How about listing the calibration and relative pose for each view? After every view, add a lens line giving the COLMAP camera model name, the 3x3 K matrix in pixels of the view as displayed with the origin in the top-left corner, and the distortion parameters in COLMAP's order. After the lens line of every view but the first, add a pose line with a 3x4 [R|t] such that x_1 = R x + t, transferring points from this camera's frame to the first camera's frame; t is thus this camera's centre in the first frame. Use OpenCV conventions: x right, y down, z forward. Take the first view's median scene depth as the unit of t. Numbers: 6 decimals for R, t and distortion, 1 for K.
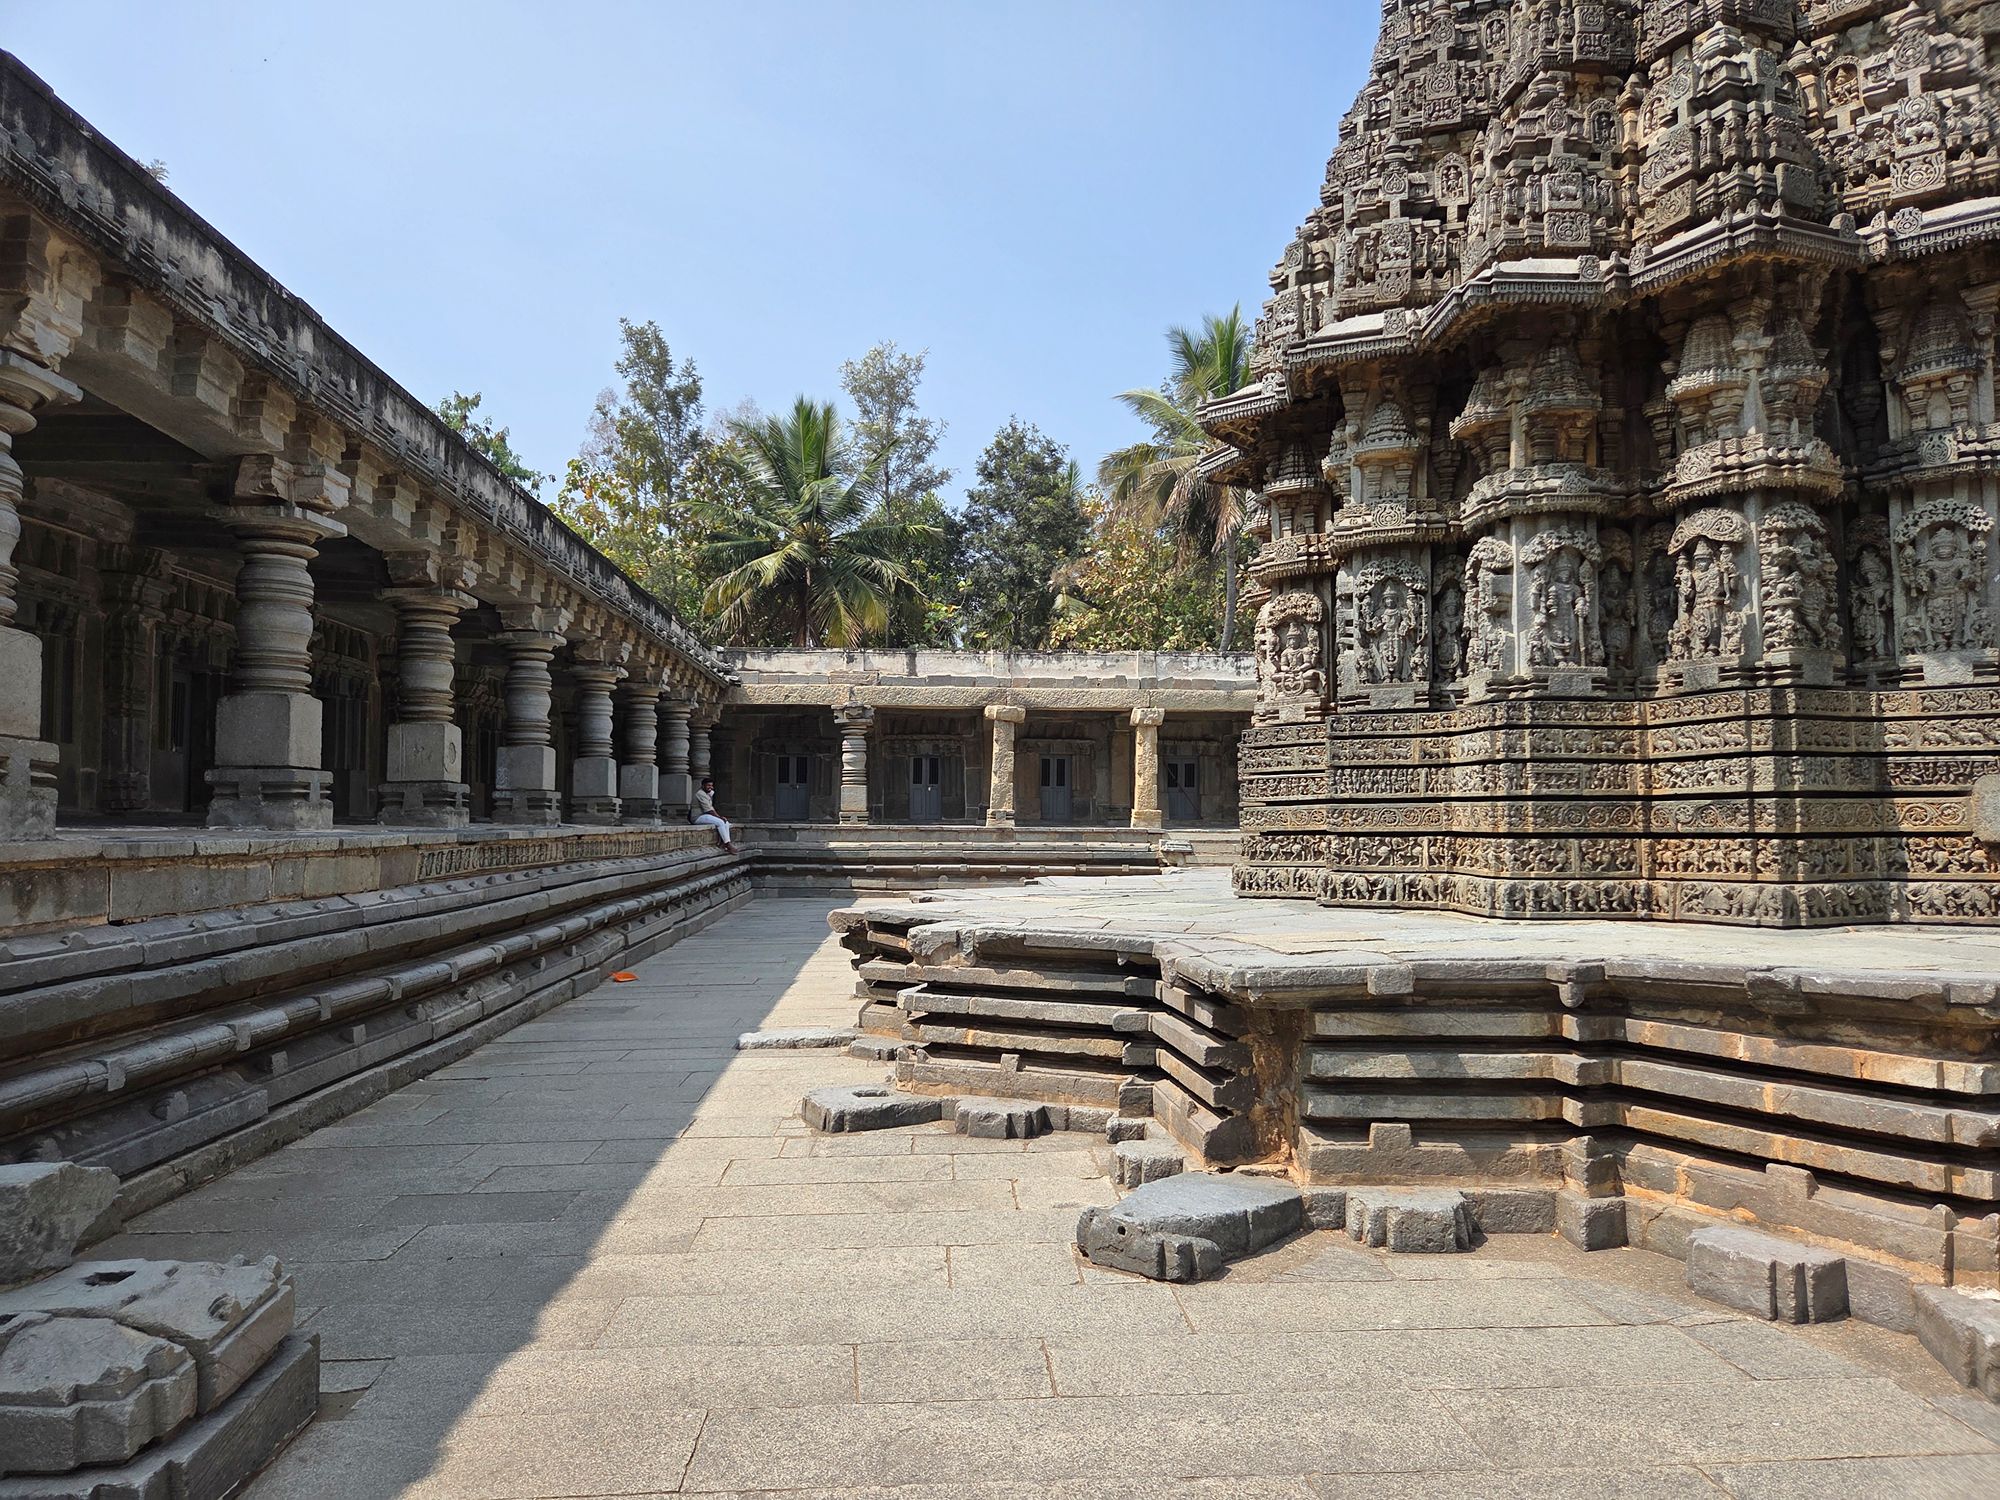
lens RADIAL K [[1334.0, 0, 1006.3], [0, 1334.0, 762.7], [0, 0, 1]] dist [0.071394, -0.063171]
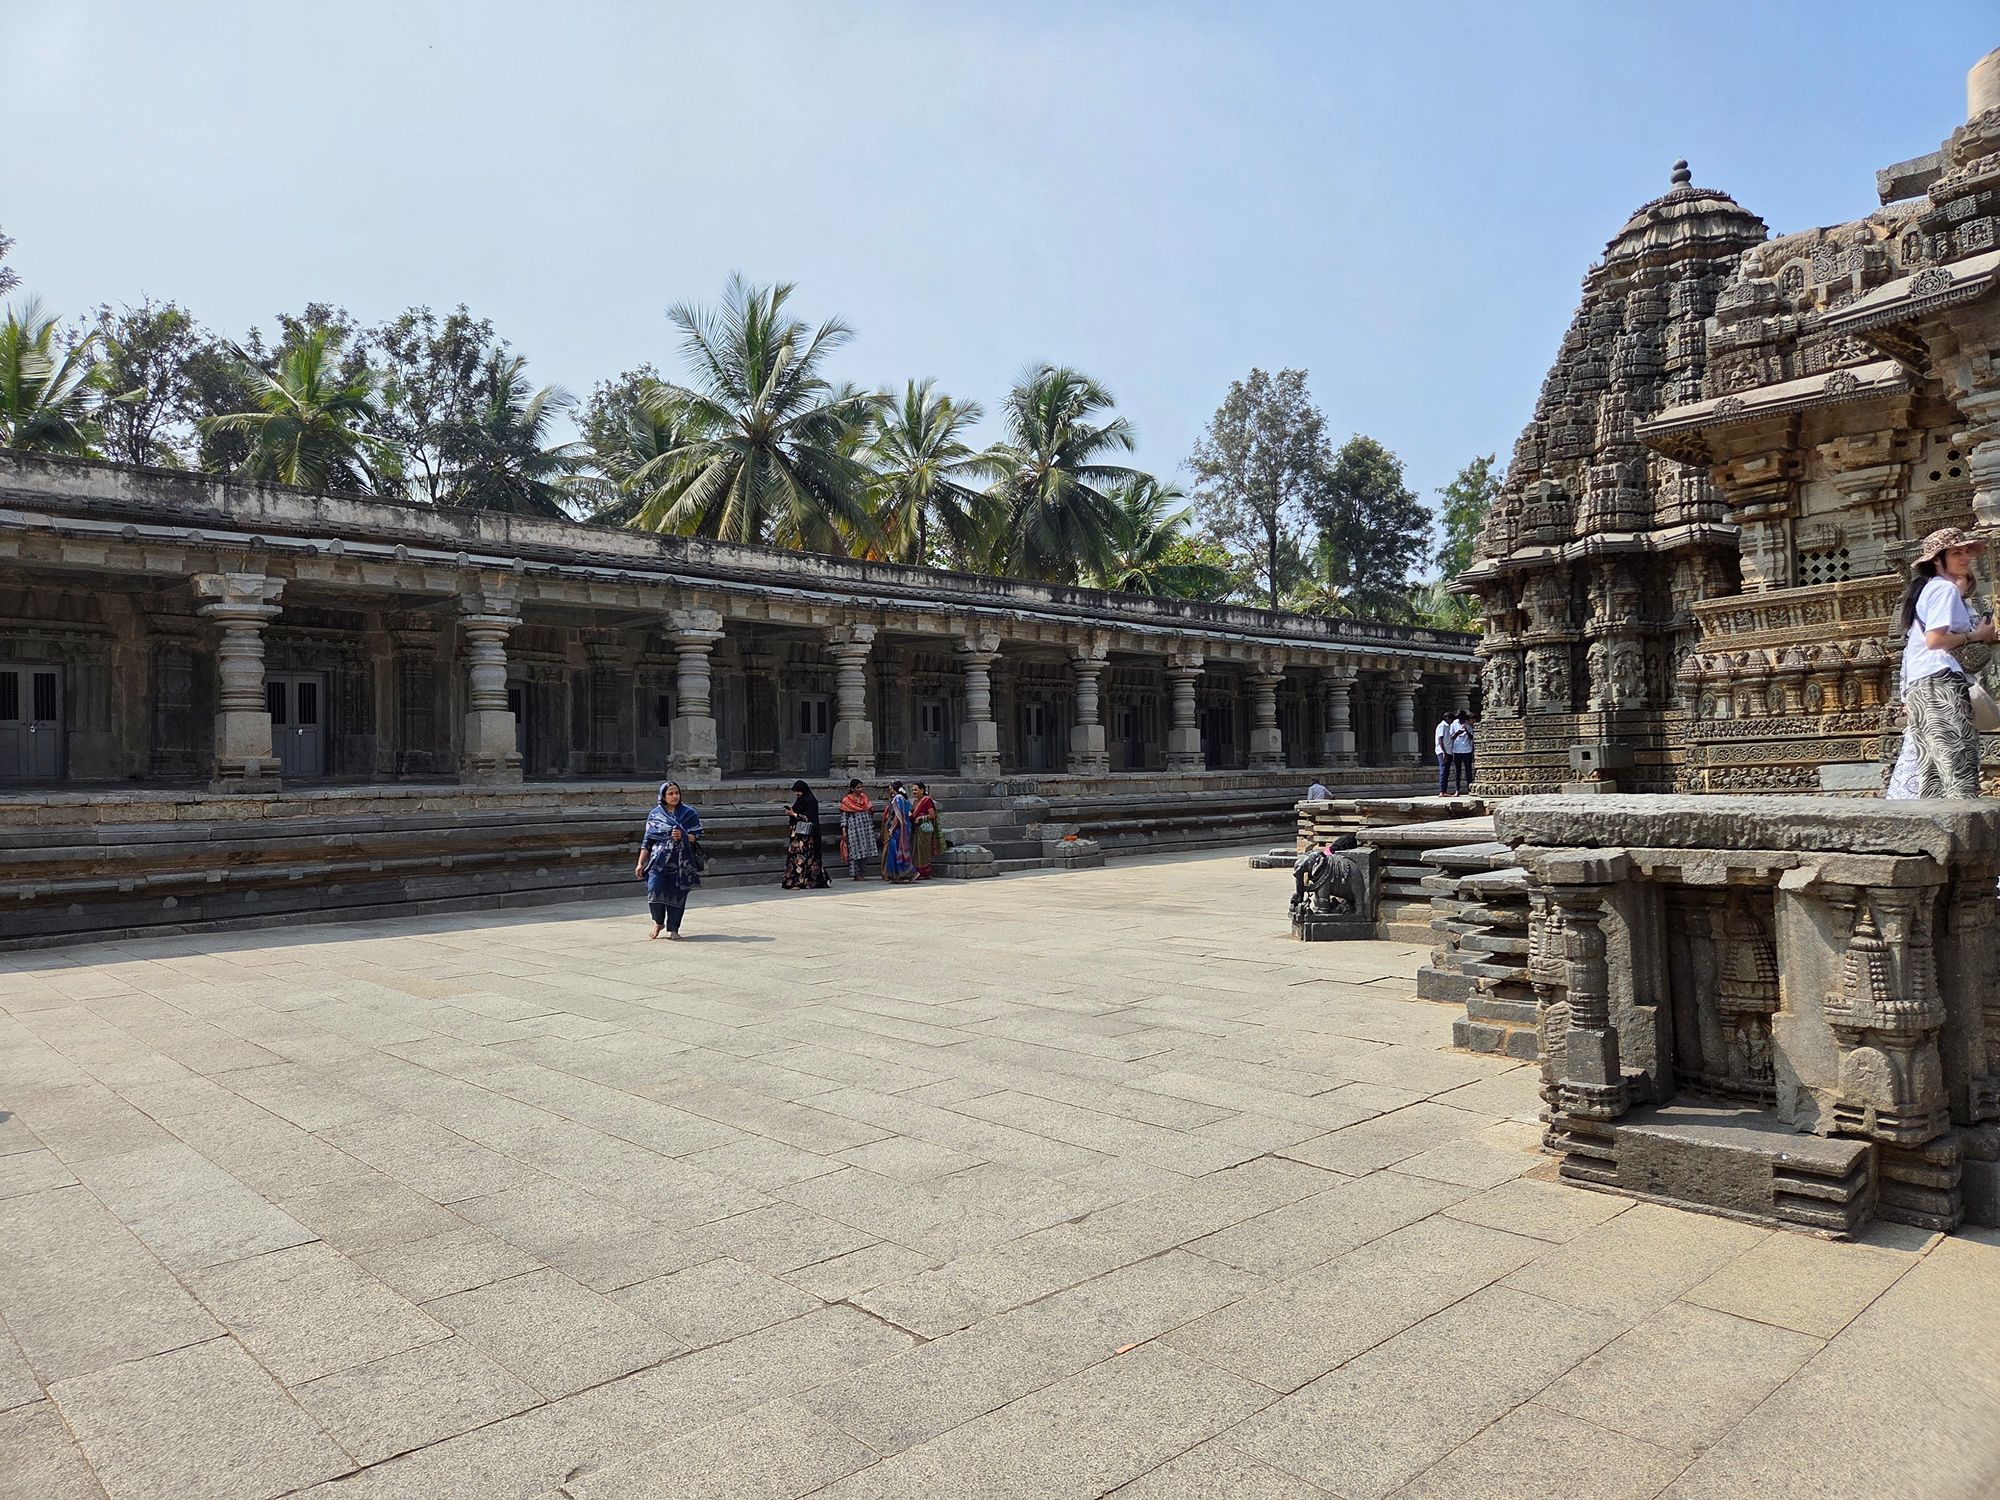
lens RADIAL K [[1334.6, 0, 991.3], [0, 1334.6, 748.7], [0, 0, 1]] dist [0.059606, -0.056929]
pose [[0.636587, -0.028872, -0.770665, 0.537176], [0.055639, 0.998414, 0.008555, -0.019563], [0.769195, -0.048325, 0.637184, -0.450364]]
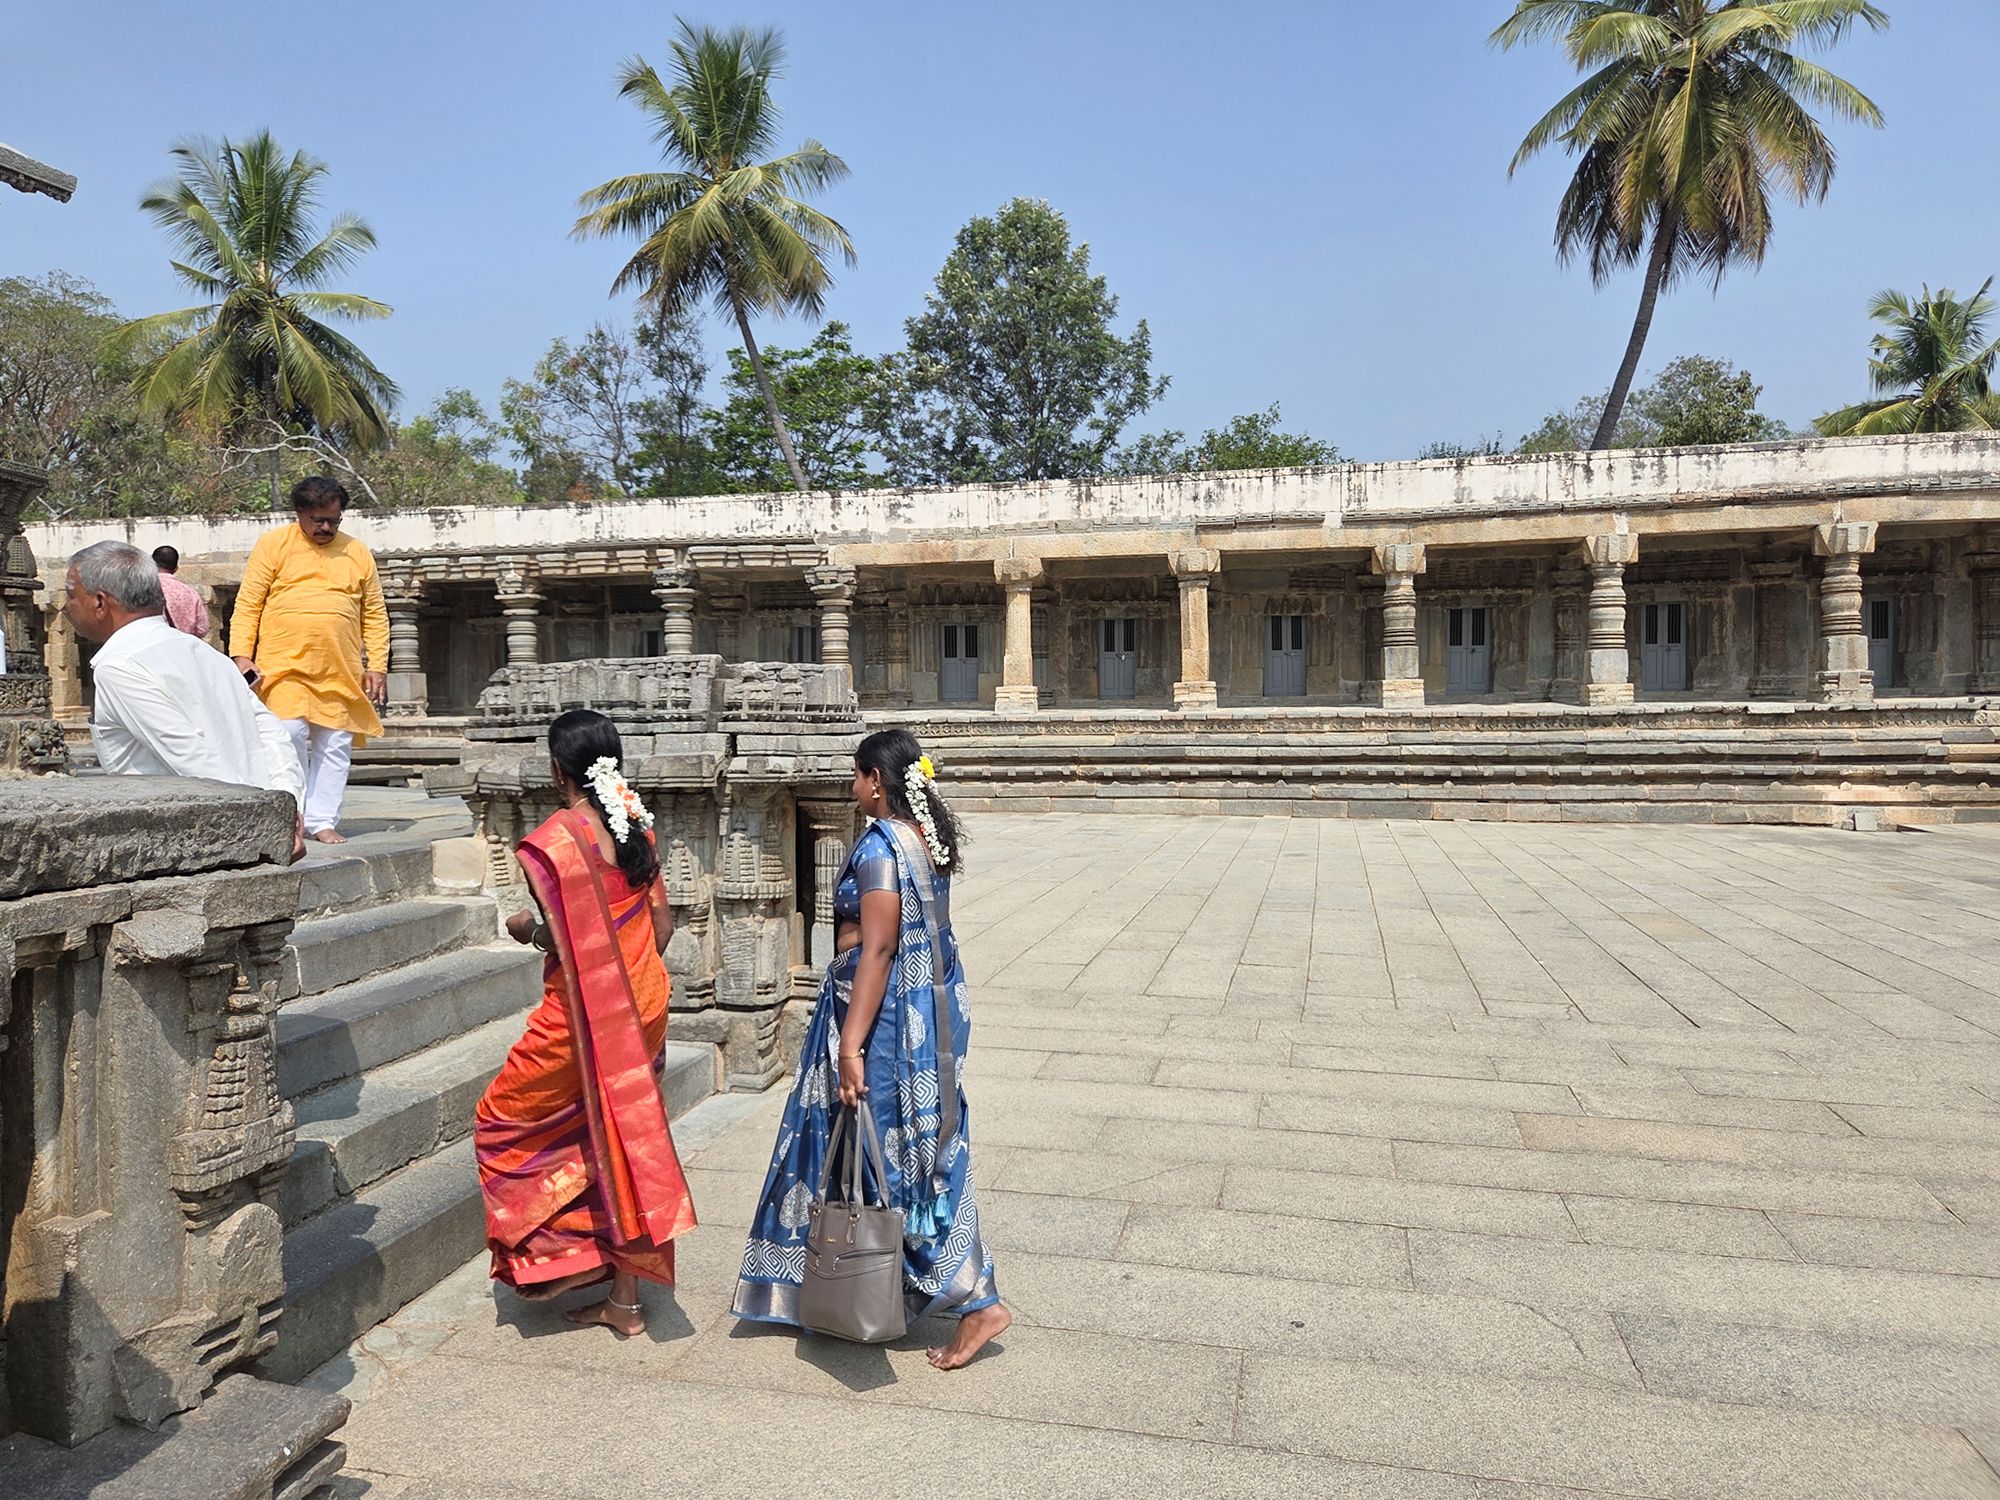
lens RADIAL K [[1379.2, 0, 976.9], [0, 1379.2, 756.9], [0, 0, 1]] dist [0.072414, -0.067264]
pose [[0.285706, -0.037730, 0.957574, 0.392392], [-0.033391, 0.998226, 0.049294, -0.013620], [-0.957735, -0.046058, 0.283940, -0.335634]]
